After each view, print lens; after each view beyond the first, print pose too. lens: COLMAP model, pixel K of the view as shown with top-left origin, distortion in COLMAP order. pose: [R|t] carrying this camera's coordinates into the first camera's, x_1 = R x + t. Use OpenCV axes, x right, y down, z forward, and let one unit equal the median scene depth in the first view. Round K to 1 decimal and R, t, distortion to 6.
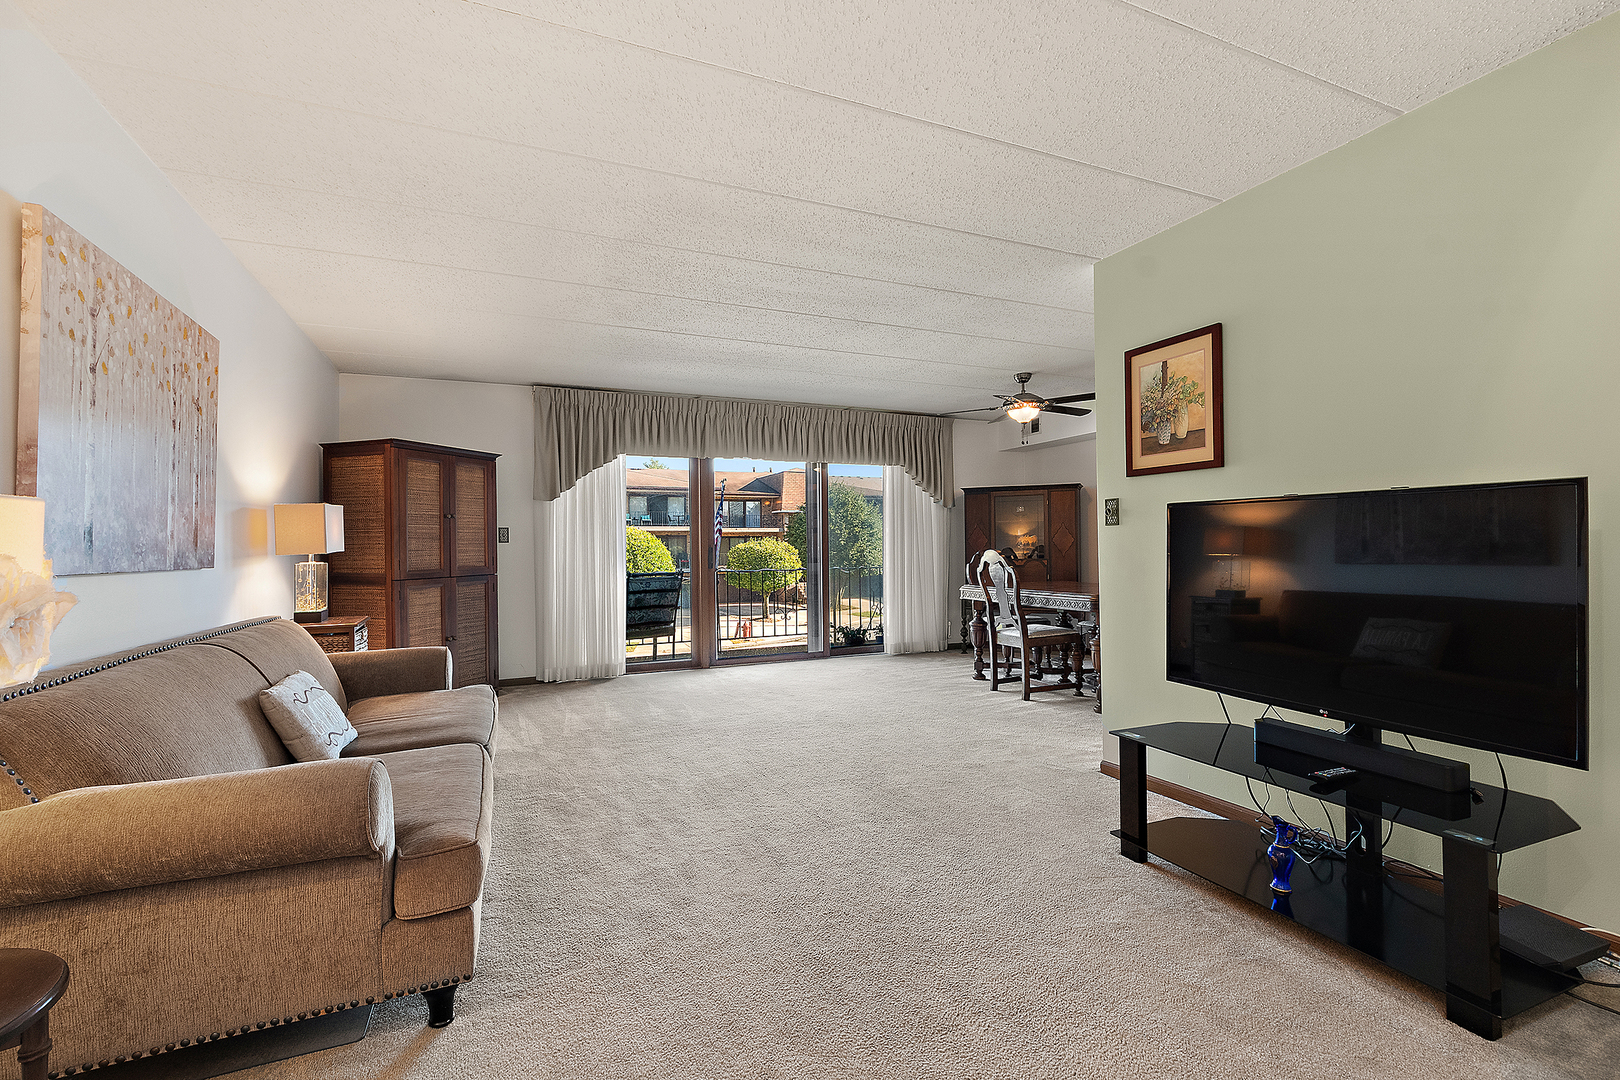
lens RADIAL K [[723.1, 0, 826.1], [0, 723.1, 541.0], [0, 0, 1]] dist [-0.013683, 0.002230]
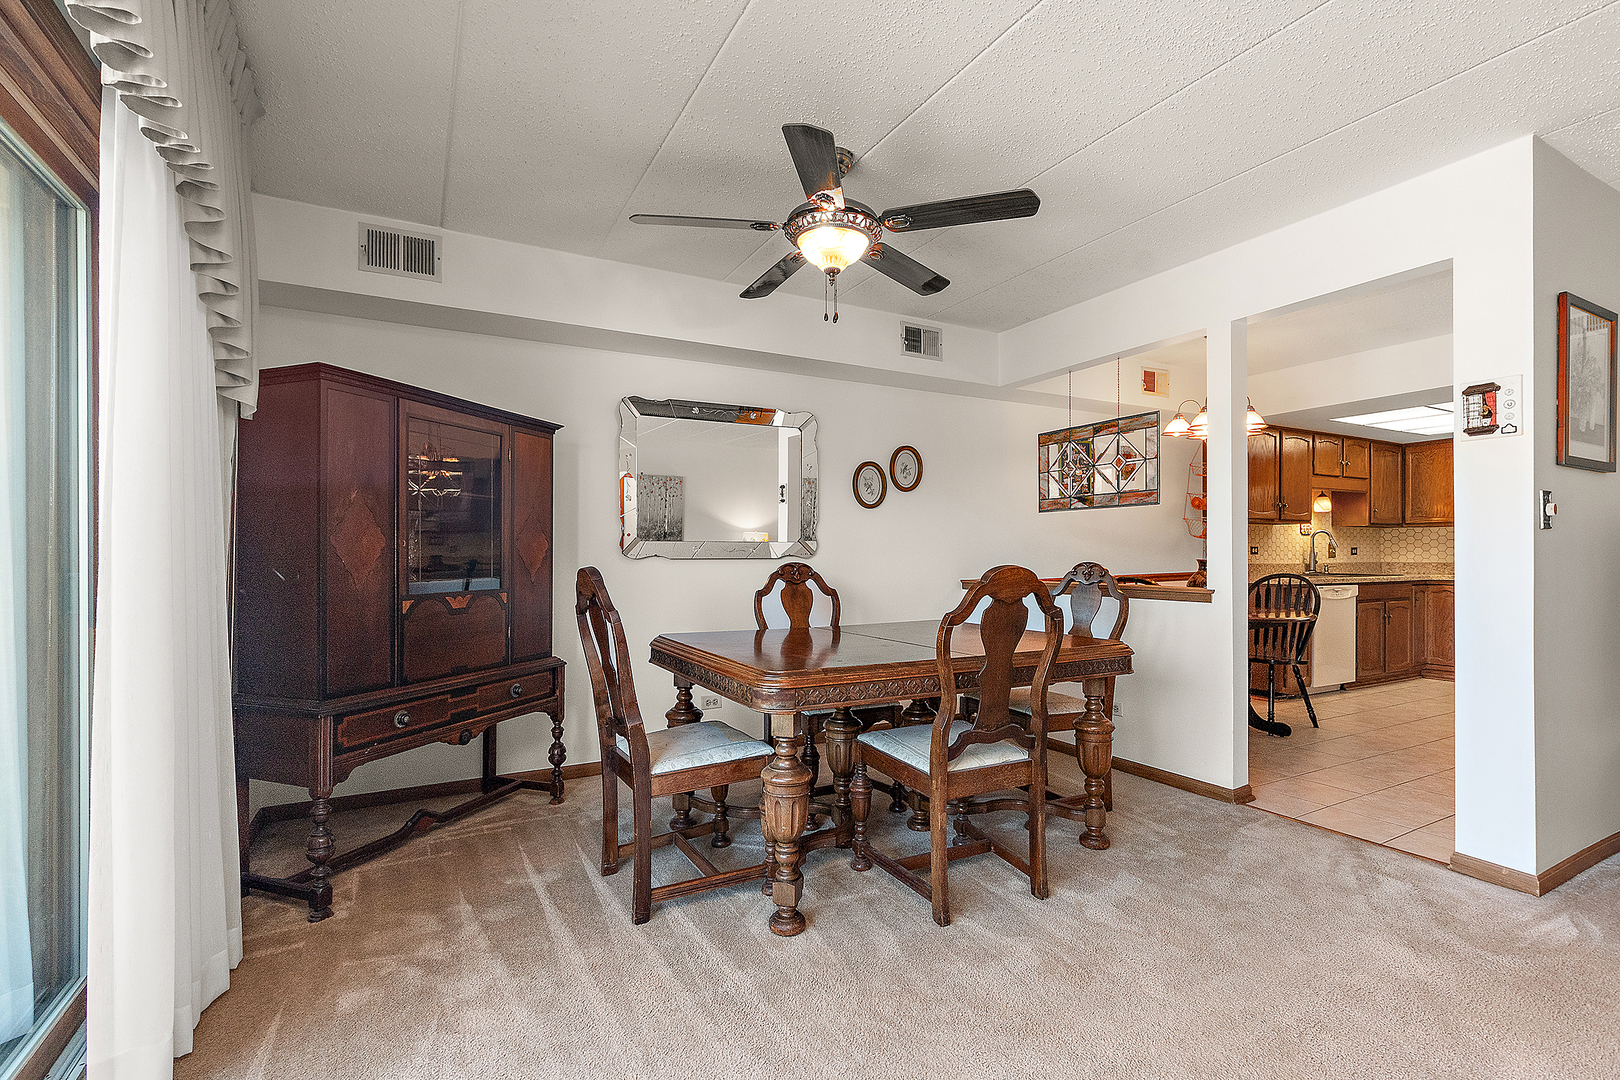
lens RADIAL K [[723.1, 0, 784.2], [0, 723.1, 558.0], [0, 0, 1]] dist [-0.013683, 0.002230]
pose [[-0.054403, 0.006370, 0.998499, -0.119486], [-0.007165, 0.999951, -0.006770, 0.008179], [-0.998493, -0.007522, -0.054355, 0.832712]]
